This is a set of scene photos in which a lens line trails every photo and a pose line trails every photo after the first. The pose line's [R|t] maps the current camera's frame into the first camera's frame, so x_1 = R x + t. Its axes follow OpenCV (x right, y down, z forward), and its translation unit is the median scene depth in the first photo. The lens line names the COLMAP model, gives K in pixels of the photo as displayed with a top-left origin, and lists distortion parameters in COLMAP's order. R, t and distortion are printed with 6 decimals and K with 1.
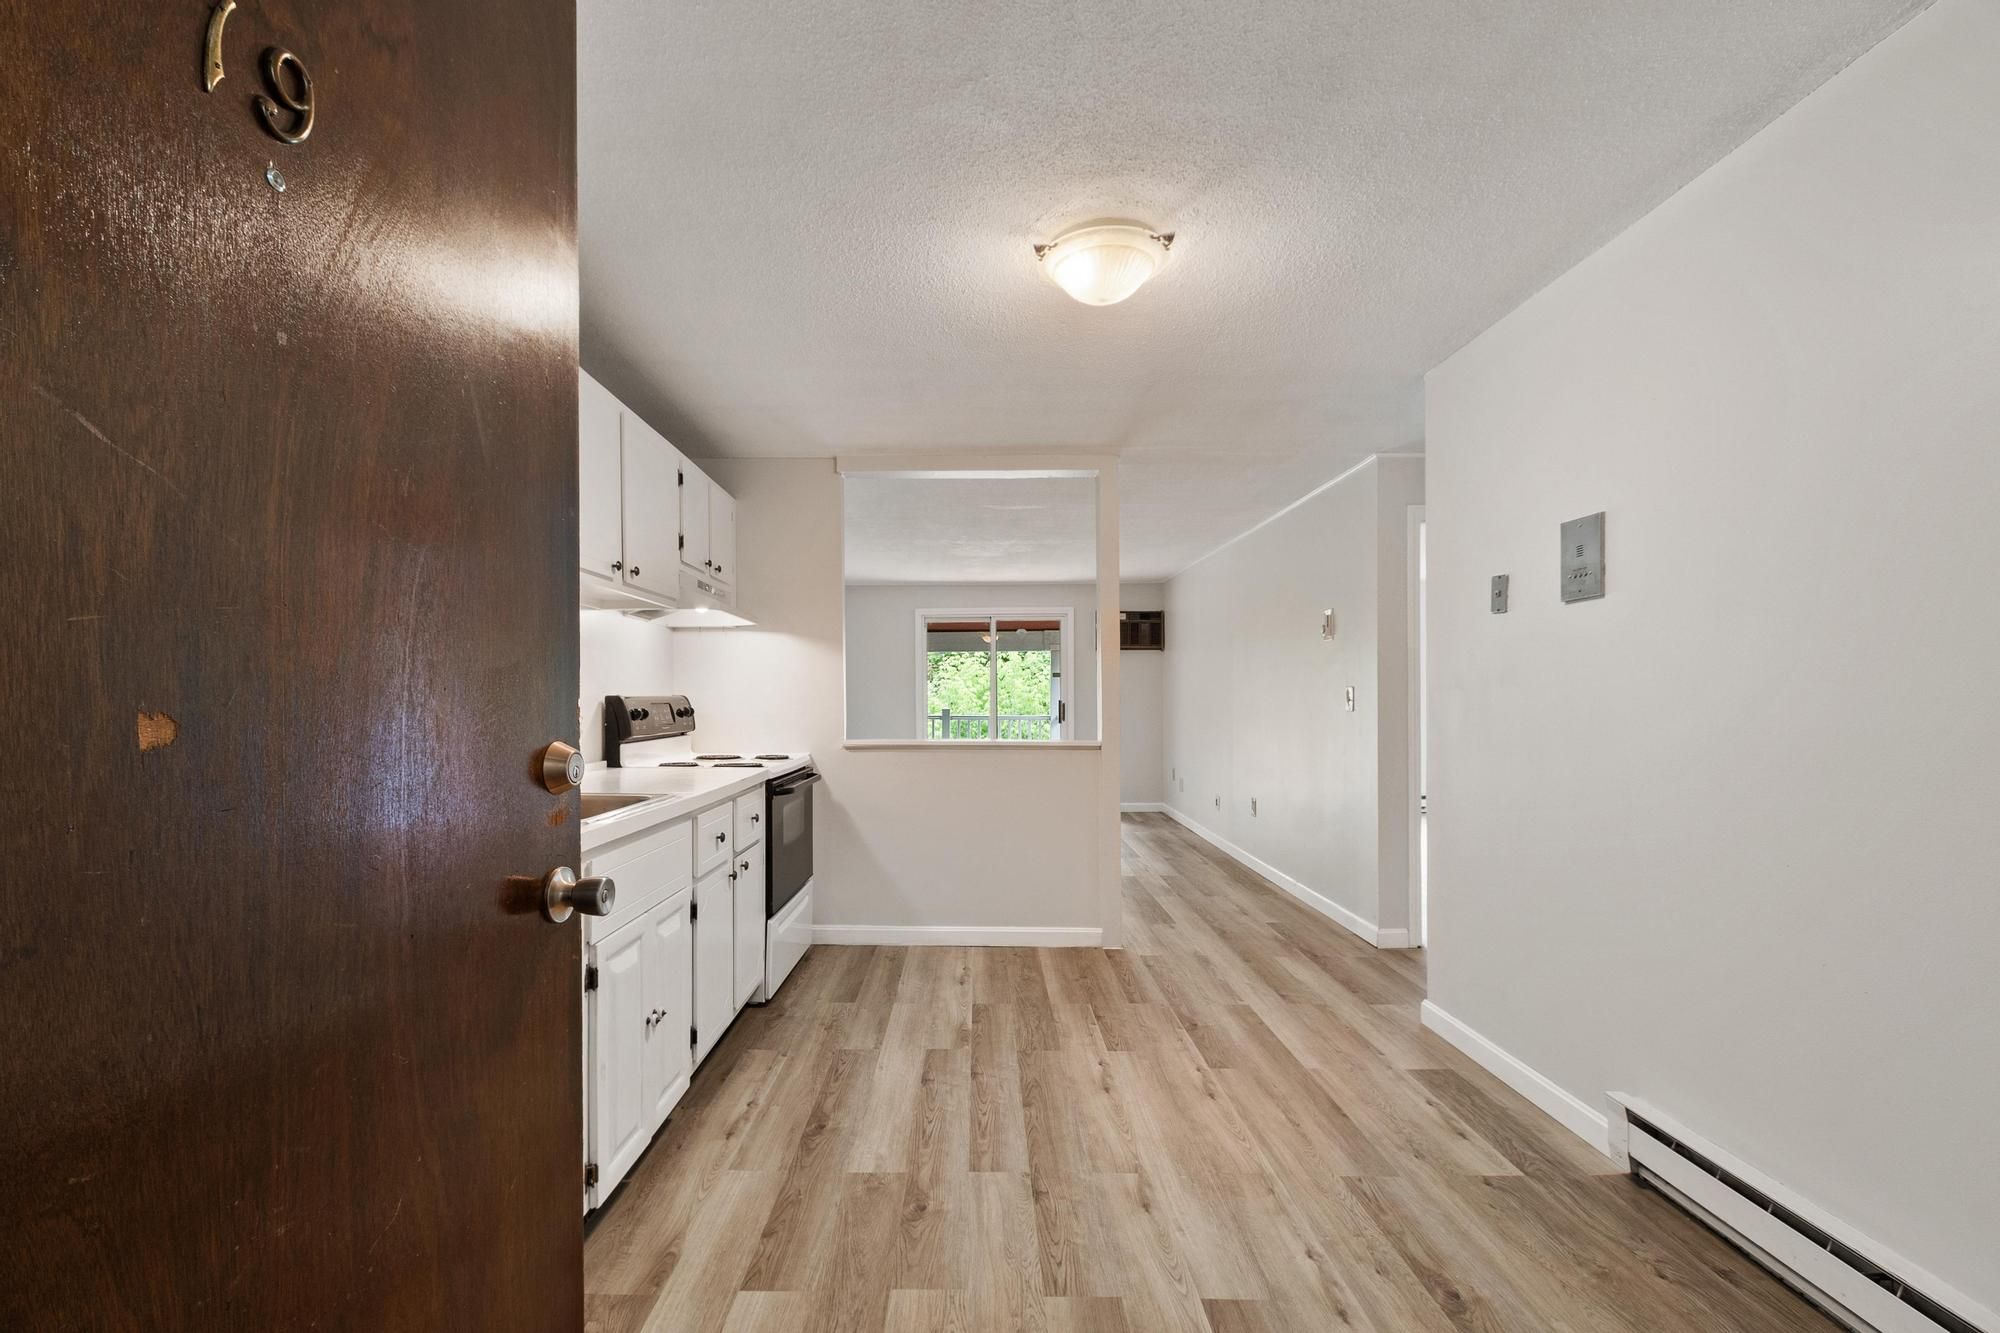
lens RADIAL K [[877.2, 0, 954.5], [0, 877.2, 699.8], [0, 0, 1]] dist [-0.000346, 0.000050]
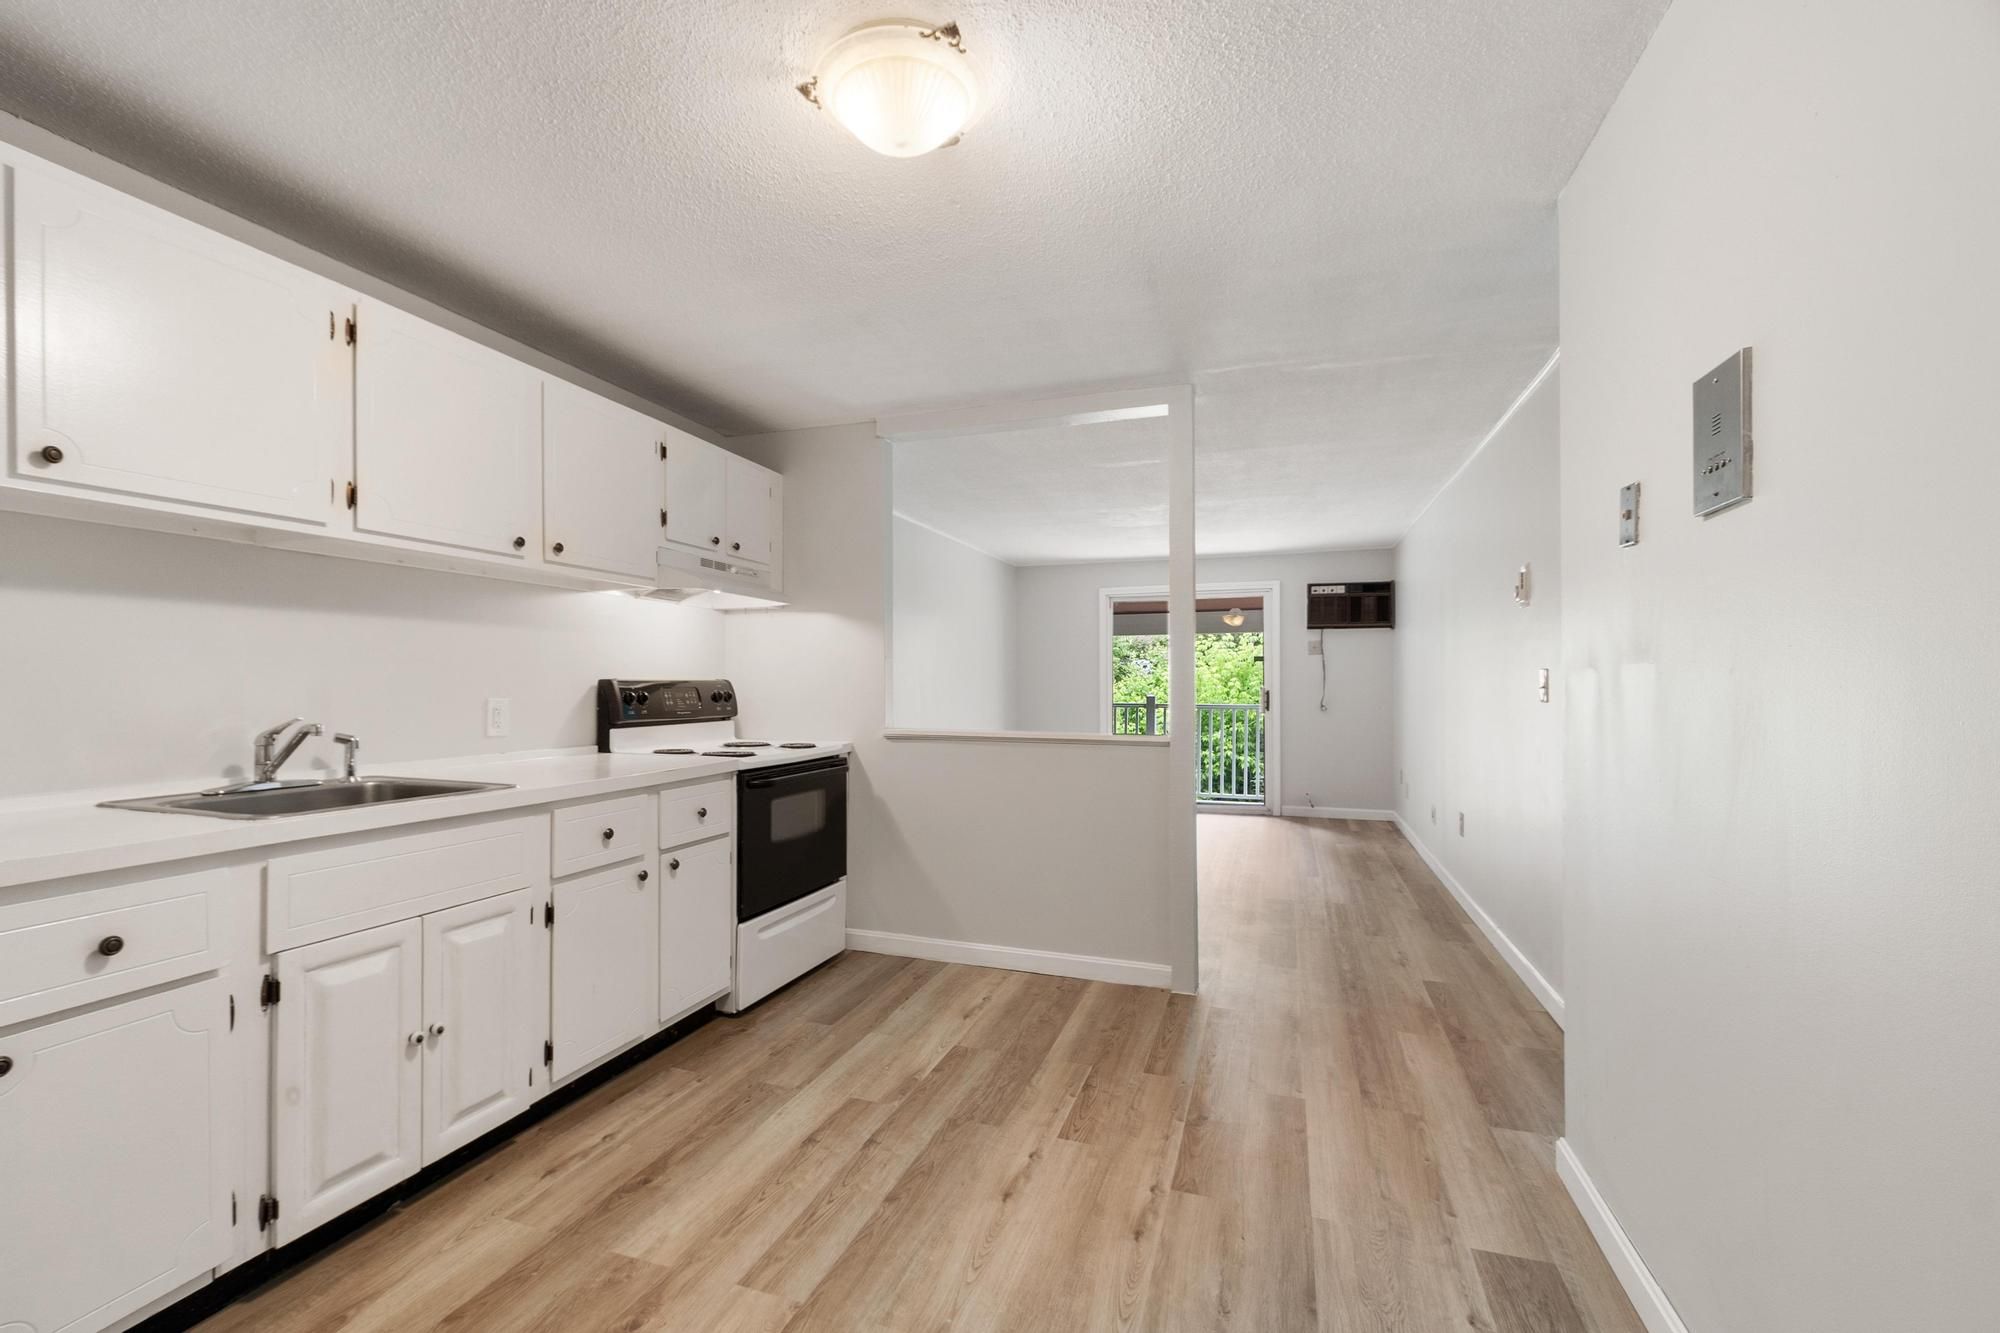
lens RADIAL K [[868.1, 0, 955.5], [0, 868.1, 680.5], [0, 0, 1]] dist [-0.000330, 0.000155]
pose [[0.945527, 0.001872, -0.325538, 0.351491], [-0.004125, 0.999972, -0.006231, 0.001323], [0.325518, 0.007234, 0.945508, 0.251704]]
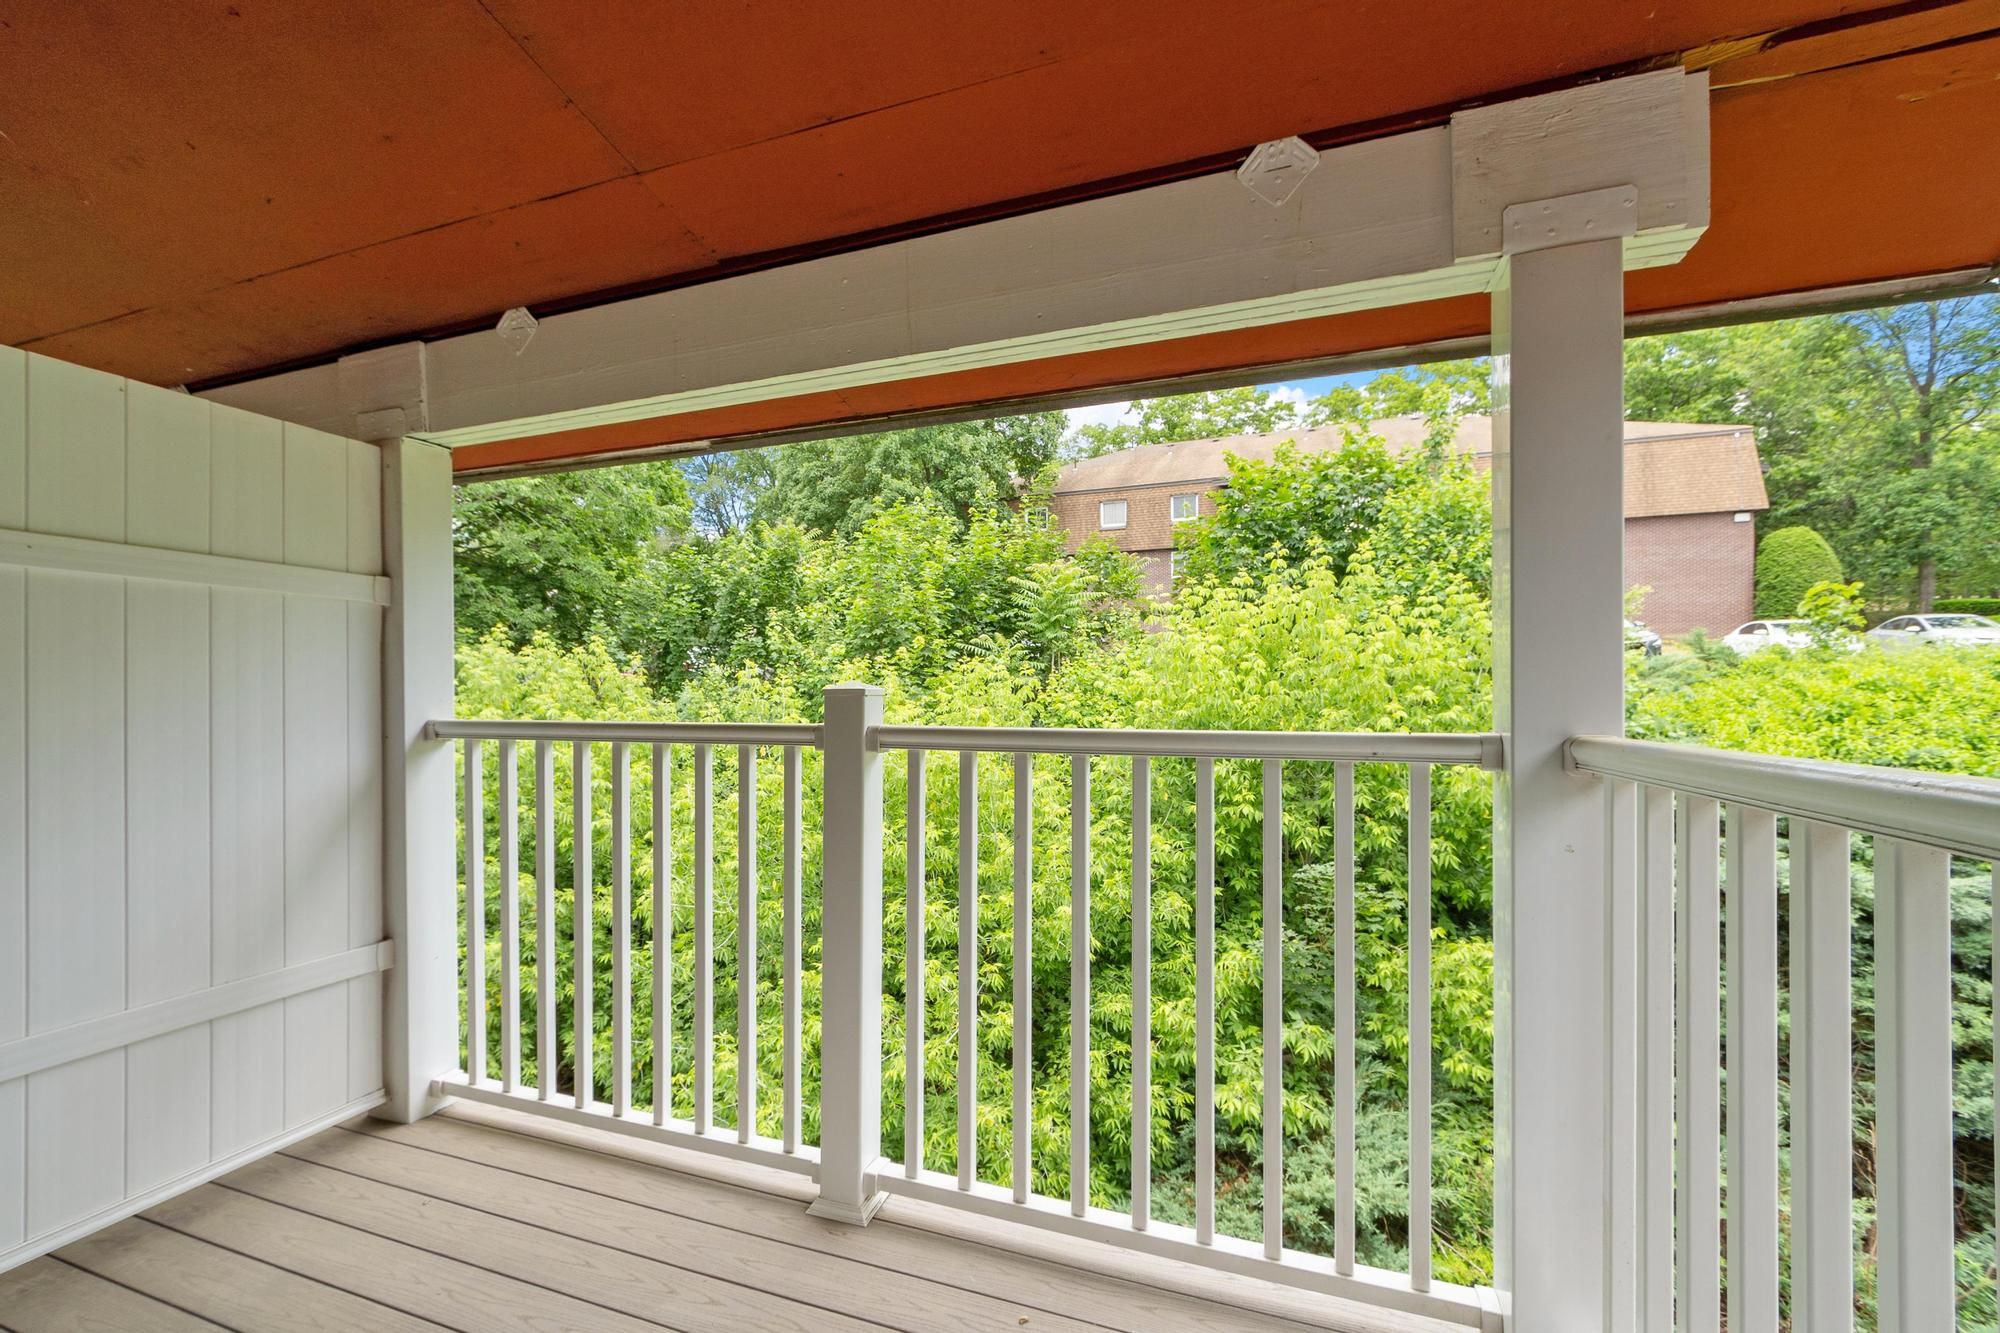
lens RADIAL K [[877.2, 0, 954.5], [0, 877.2, 699.8], [0, 0, 1]] dist [-0.000346, 0.000050]
pose [[0.940692, -0.000856, -0.339261, 0.276083], [0.006569, 0.999855, 0.015691, 0.037086], [0.339199, -0.016989, 0.940561, 3.141457]]
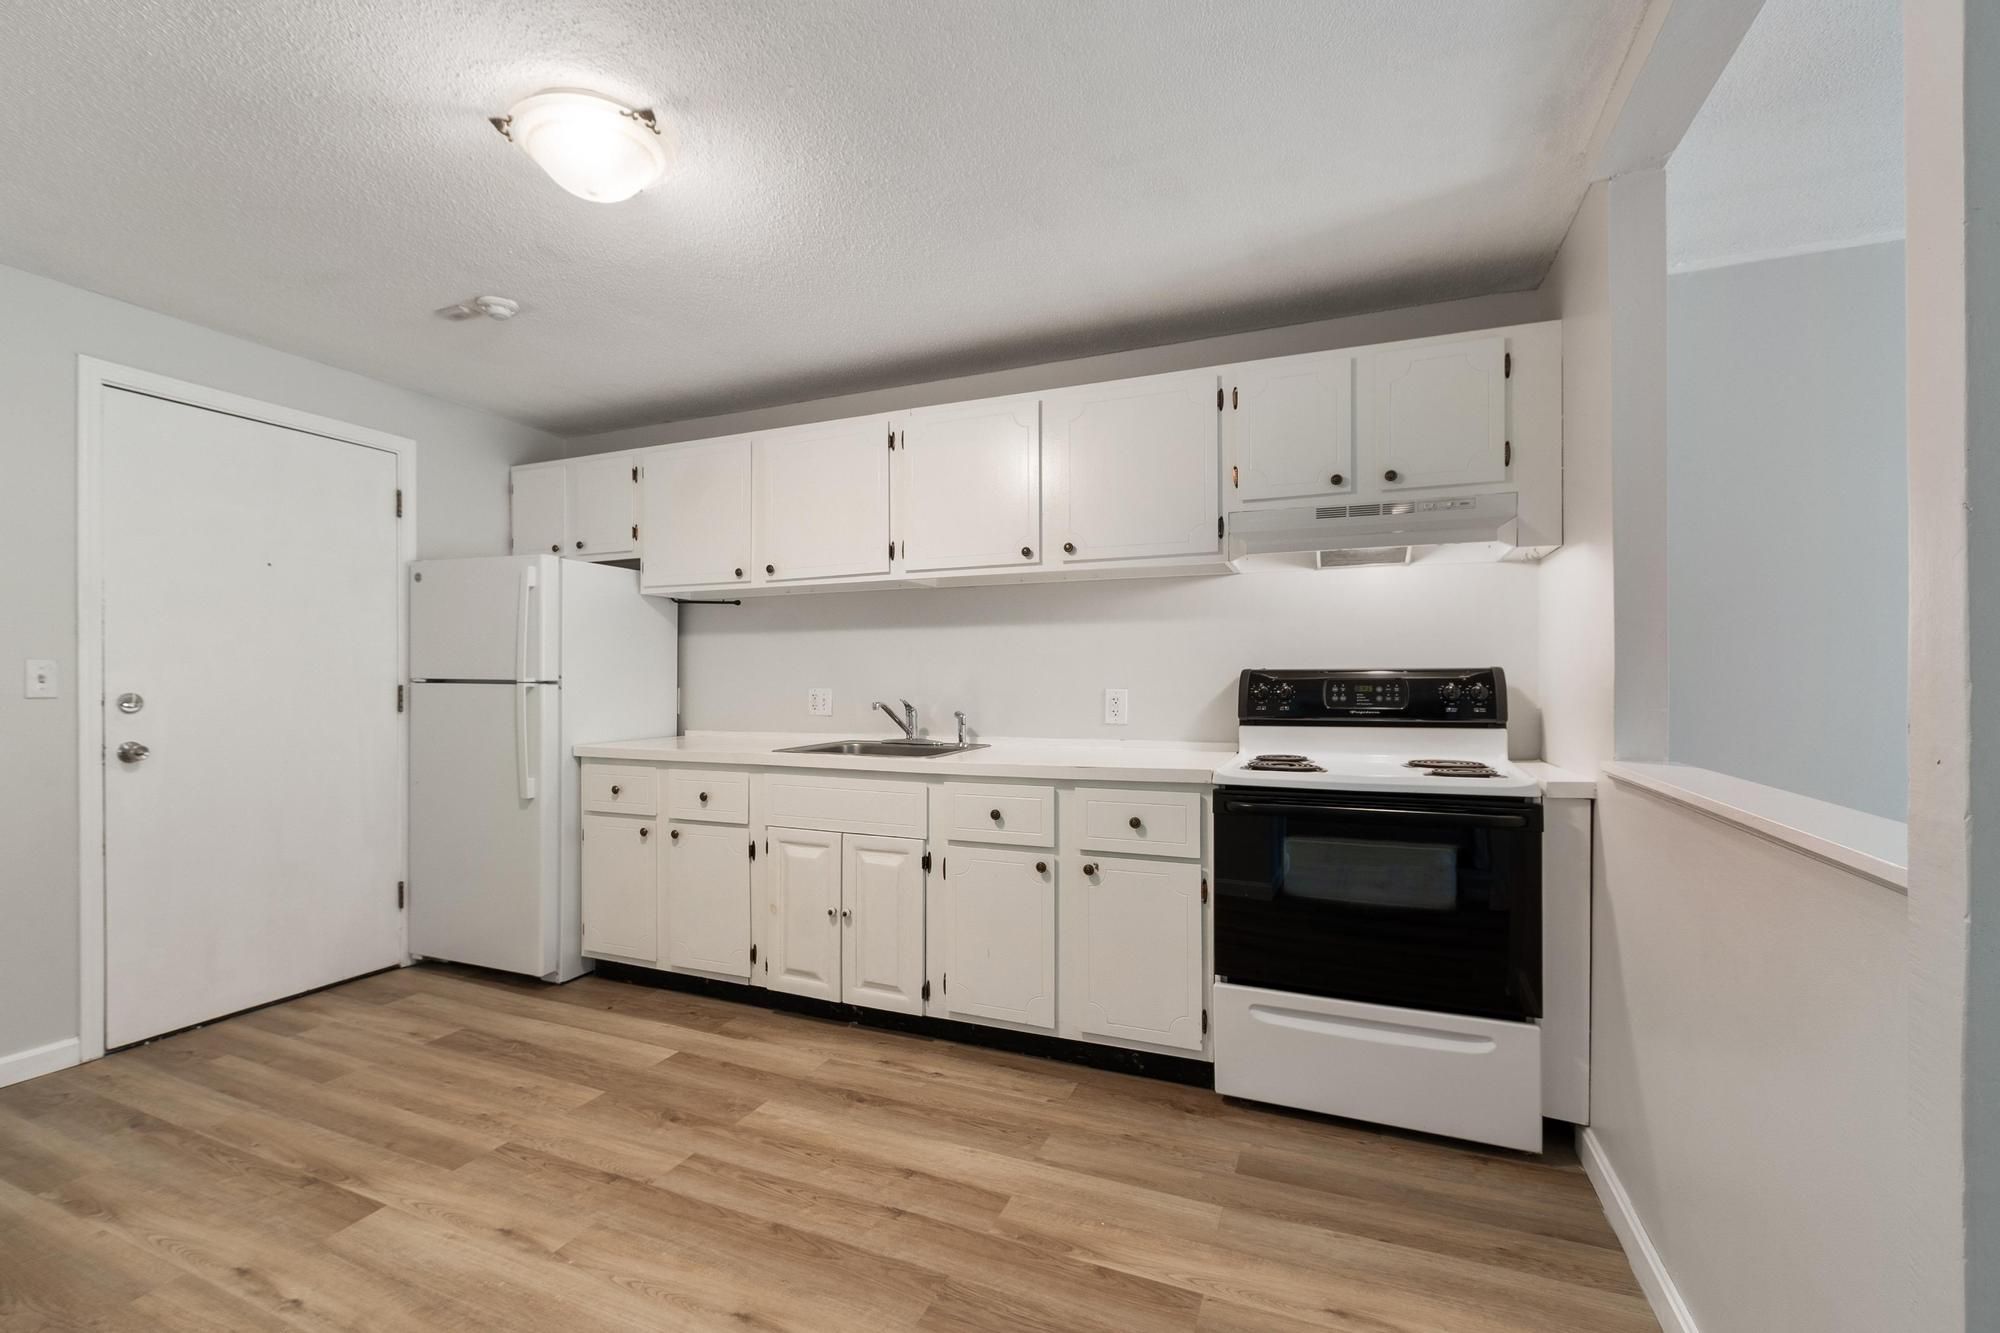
lens RADIAL K [[885.1, 0, 958.0], [0, 885.1, 680.5], [0, 0, 1]] dist [-0.002016, 0.000523]
pose [[-0.383019, 0.003655, -0.923733, 0.634759], [0.001665, 0.999993, 0.003266, 0.002892], [0.923739, -0.000287, -0.383023, 1.280975]]
